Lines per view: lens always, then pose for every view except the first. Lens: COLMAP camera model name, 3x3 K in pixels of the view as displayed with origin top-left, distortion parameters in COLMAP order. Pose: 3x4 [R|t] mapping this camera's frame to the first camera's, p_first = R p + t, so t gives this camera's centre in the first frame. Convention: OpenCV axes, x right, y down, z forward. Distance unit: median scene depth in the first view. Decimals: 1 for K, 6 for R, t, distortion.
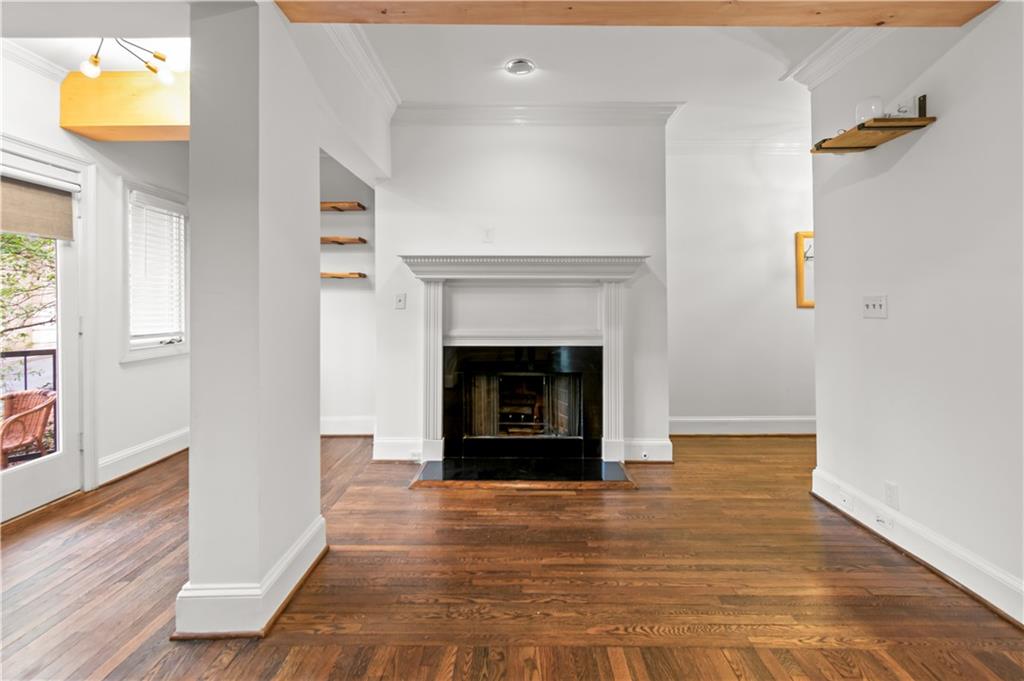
lens RADIAL K [[497.1, 0, 513.9], [0, 497.1, 295.1], [0, 0, 1]] dist [0.001876, -0.000246]
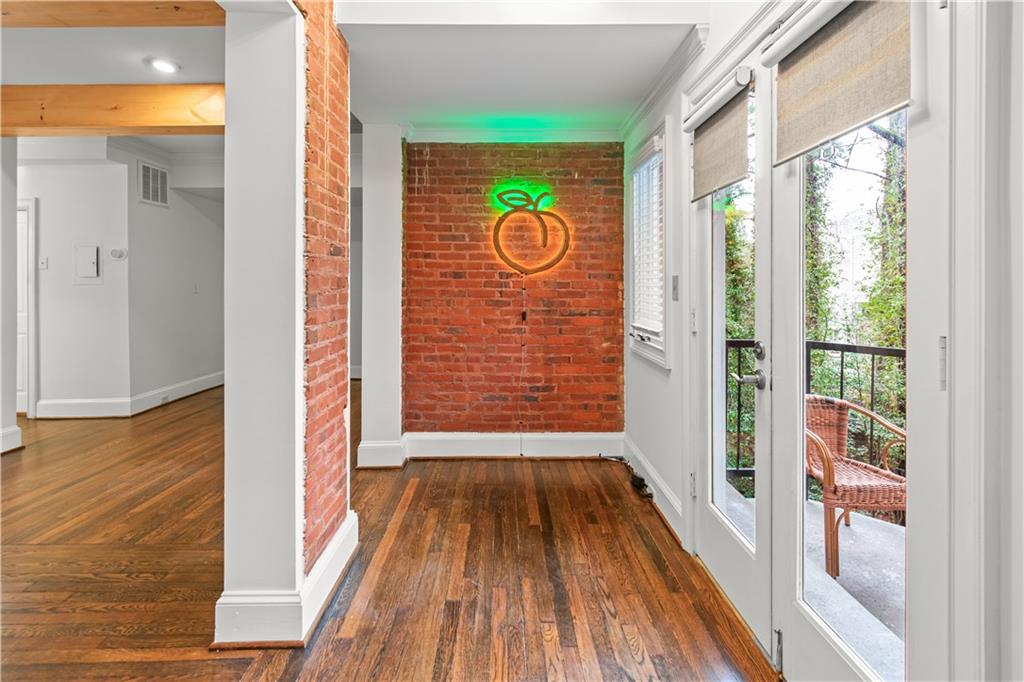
lens RADIAL K [[480.7, 0, 494.1], [0, 480.7, 284.2], [0, 0, 1]] dist [0.004220, 0.000078]
pose [[-0.999983, 0.005687, -0.001562, -0.516964], [0.005719, 0.999761, -0.021116, 0.014300], [0.001442, -0.021125, -0.999776, 1.132144]]
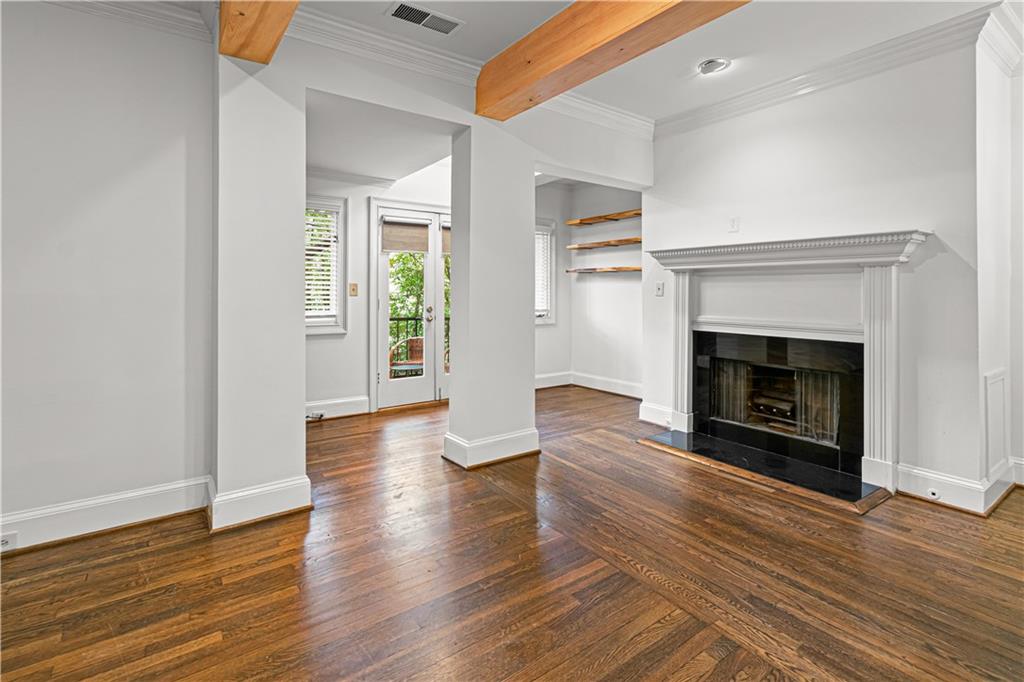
lens RADIAL K [[480.7, 0, 494.1], [0, 480.7, 284.2], [0, 0, 1]] dist [0.004220, 0.000078]
pose [[0.565094, -0.009612, -0.824971, 0.512537], [0.007284, 0.999951, -0.006661, 0.004762], [0.824994, -0.002245, 0.565136, 0.037241]]
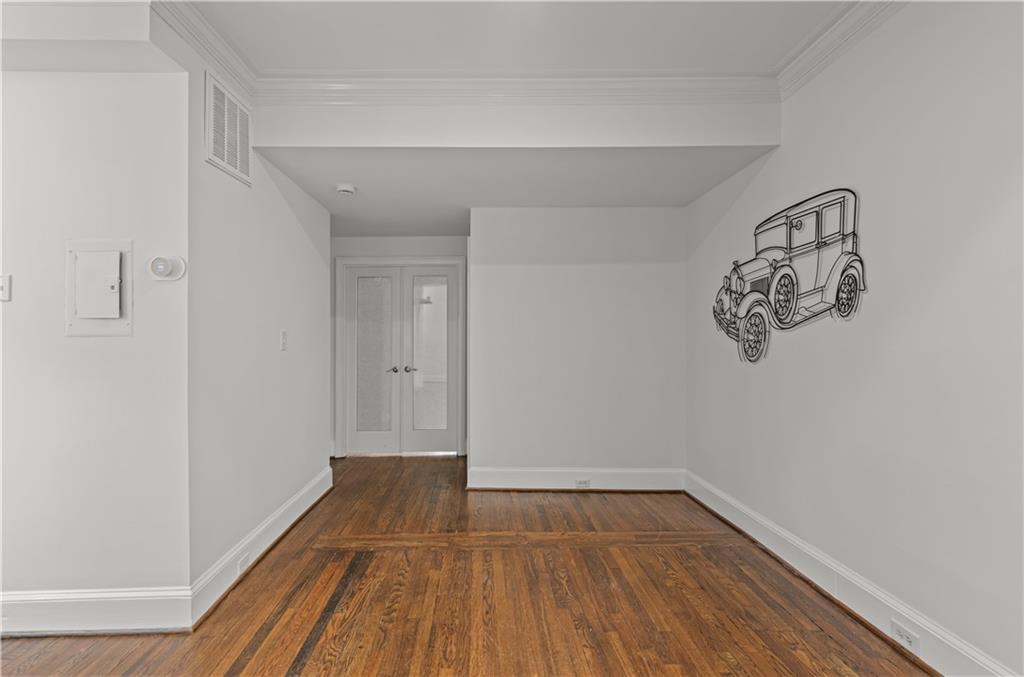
lens RADIAL K [[485.7, 0, 482.6], [0, 485.7, 328.6], [0, 0, 1]] dist [-0.001031, -0.000180]
pose [[-0.999965, 0.004912, -0.006769, 0.124898], [0.005122, 0.999496, -0.031343, -0.005628], [0.006611, -0.031377, -0.999486, 0.412242]]
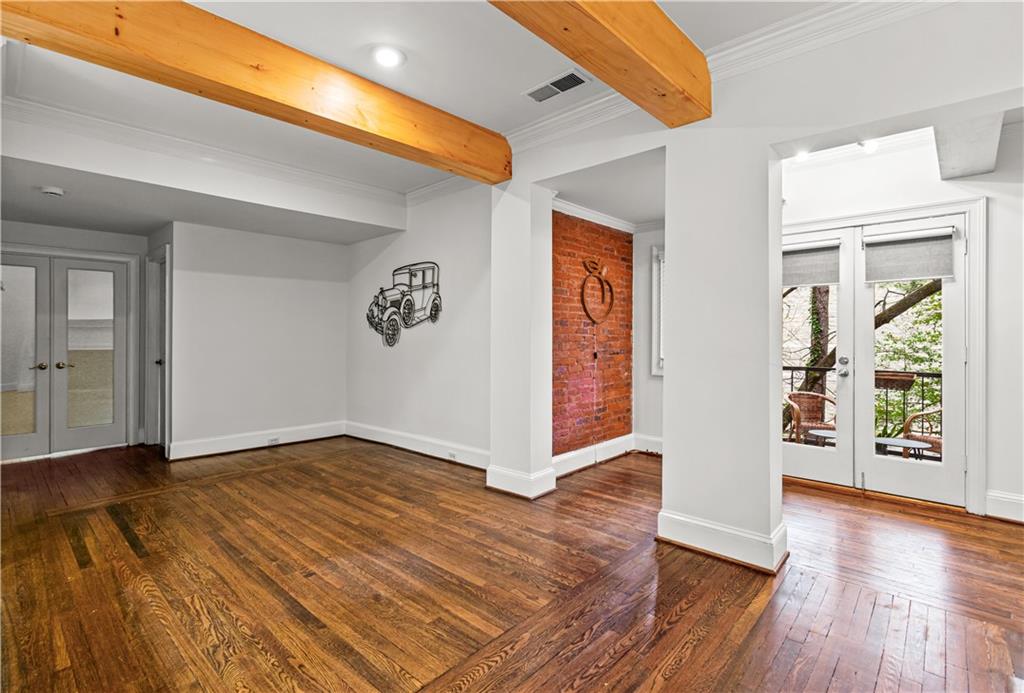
lens RADIAL K [[478.3, 0, 514.1], [0, 478.3, 333.0], [0, 0, 1]] dist [0.004135, 0.000074]
pose [[-0.681726, 0.001066, -0.731607, 0.479118], [0.014072, 0.999833, -0.011655, 0.010690], [0.731472, -0.018240, -0.681627, 0.867099]]
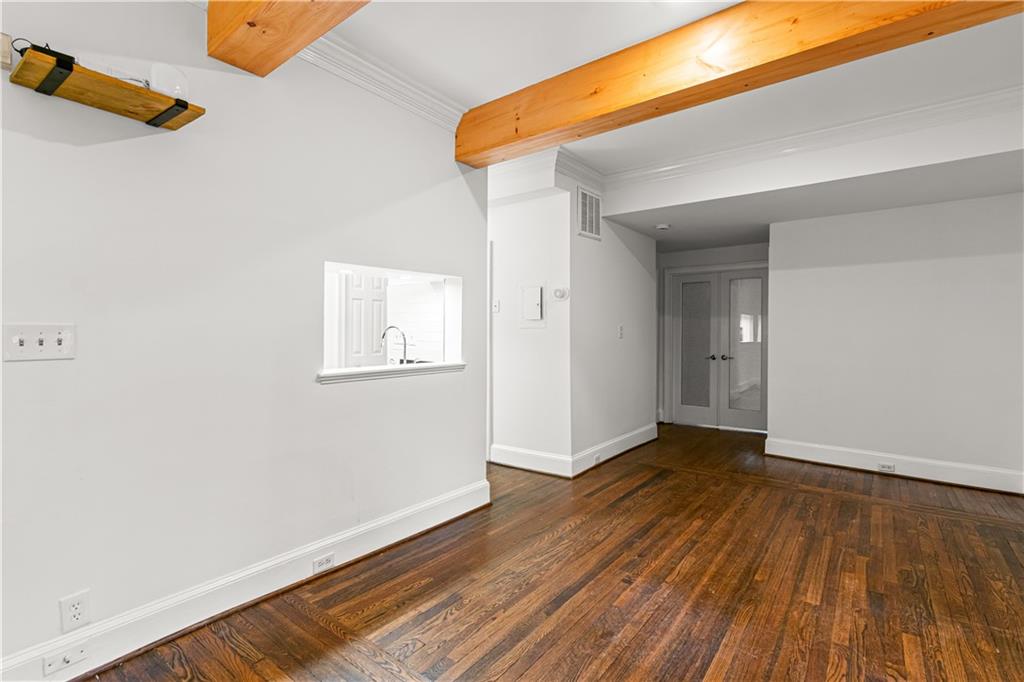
lens RADIAL K [[473.1, 0, 502.6], [0, 473.1, 333.0], [0, 0, 1]] dist [0.000687, -0.000287]
pose [[-0.788970, -0.003813, 0.614420, -0.088958], [-0.011468, 0.999898, -0.008520, 0.005261], [-0.614325, -0.013768, -0.788933, 0.812372]]
